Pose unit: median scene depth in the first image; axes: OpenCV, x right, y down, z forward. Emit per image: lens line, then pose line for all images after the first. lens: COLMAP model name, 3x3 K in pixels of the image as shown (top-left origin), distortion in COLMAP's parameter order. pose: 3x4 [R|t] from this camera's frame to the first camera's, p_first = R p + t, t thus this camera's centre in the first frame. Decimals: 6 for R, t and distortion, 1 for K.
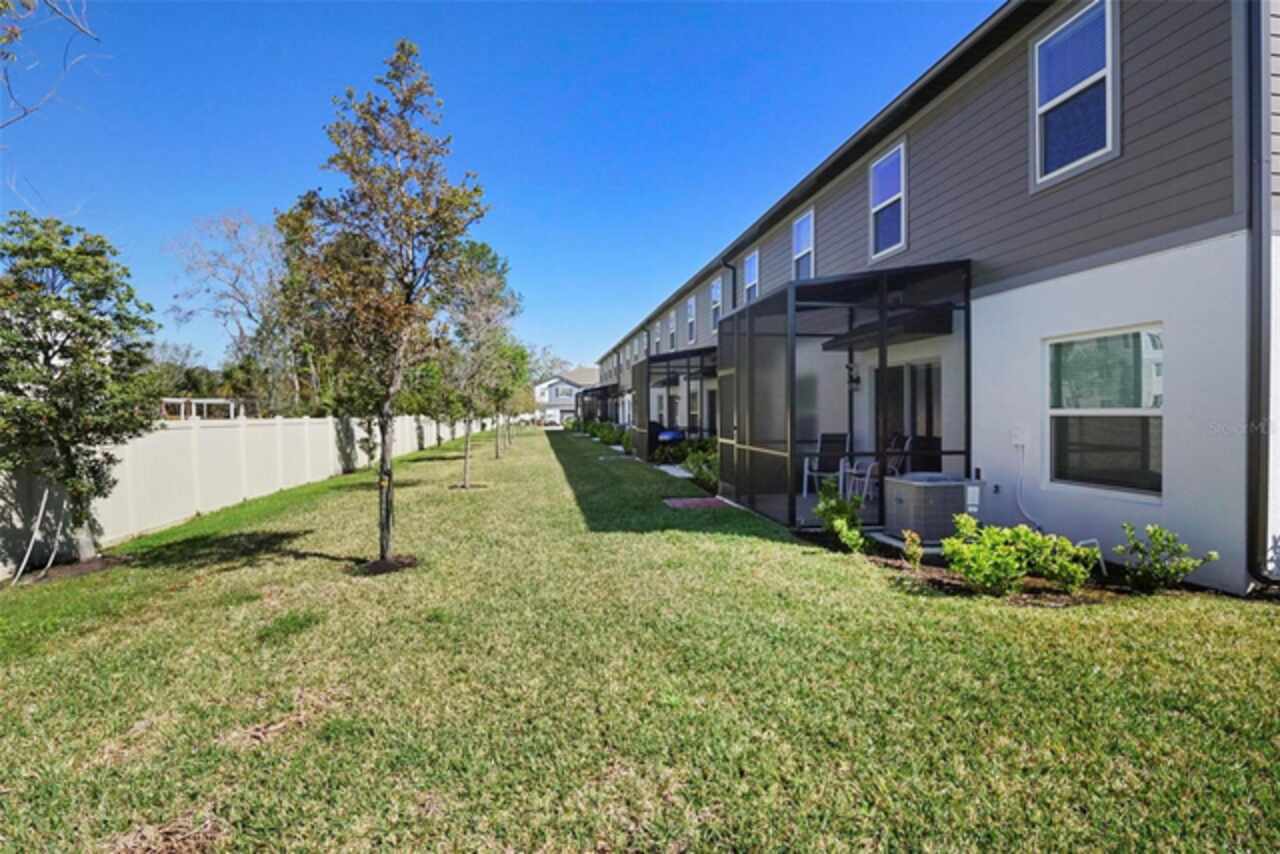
lens RADIAL K [[634.5, 0, 638.3], [0, 634.5, 409.5], [0, 0, 1]] dist [-0.000688, -0.000086]
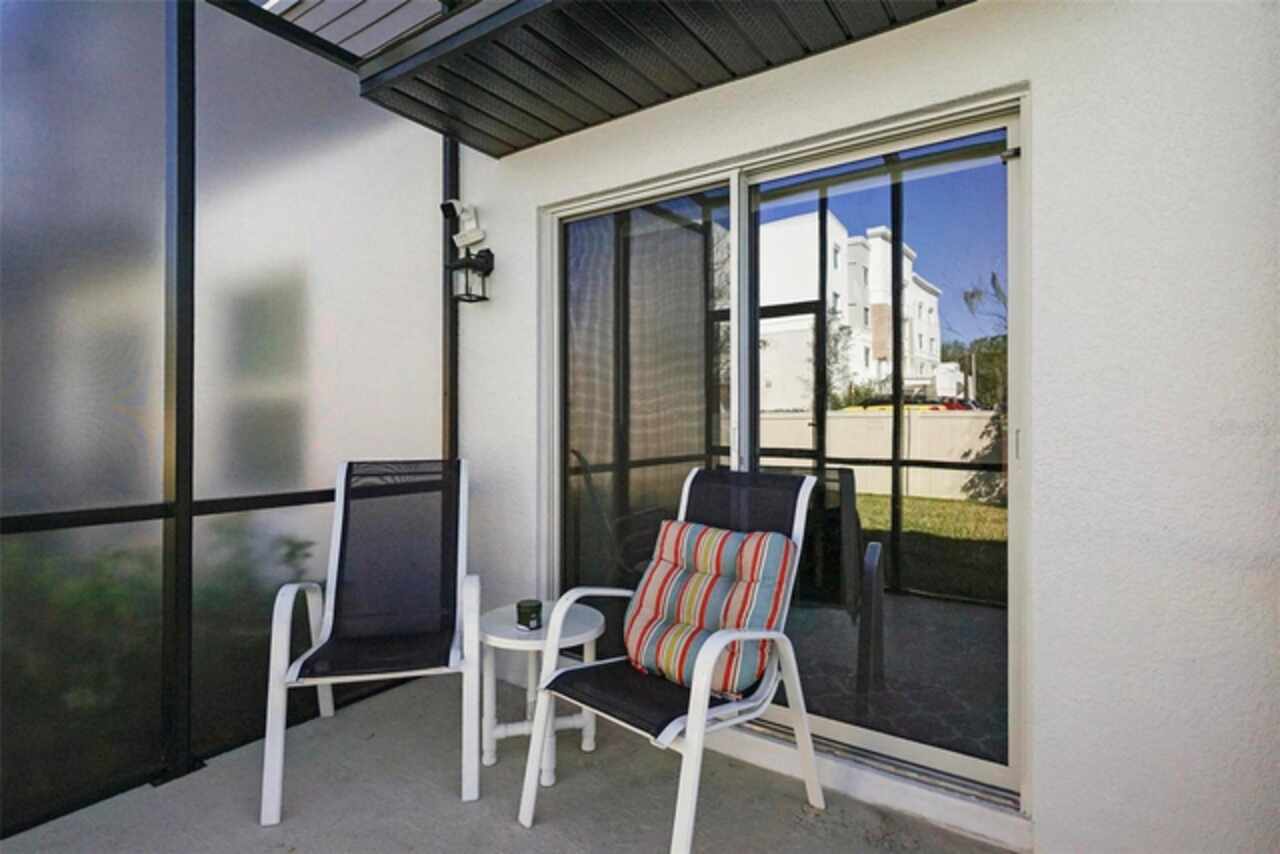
lens RADIAL K [[634.5, 0, 638.3], [0, 634.5, 409.5], [0, 0, 1]] dist [-0.000688, -0.000086]
pose [[0.678239, 0.001095, 0.734841, 0.189876], [0.002098, 0.999992, -0.003426, 0.018179], [-0.734838, 0.003866, 0.678231, 0.760678]]
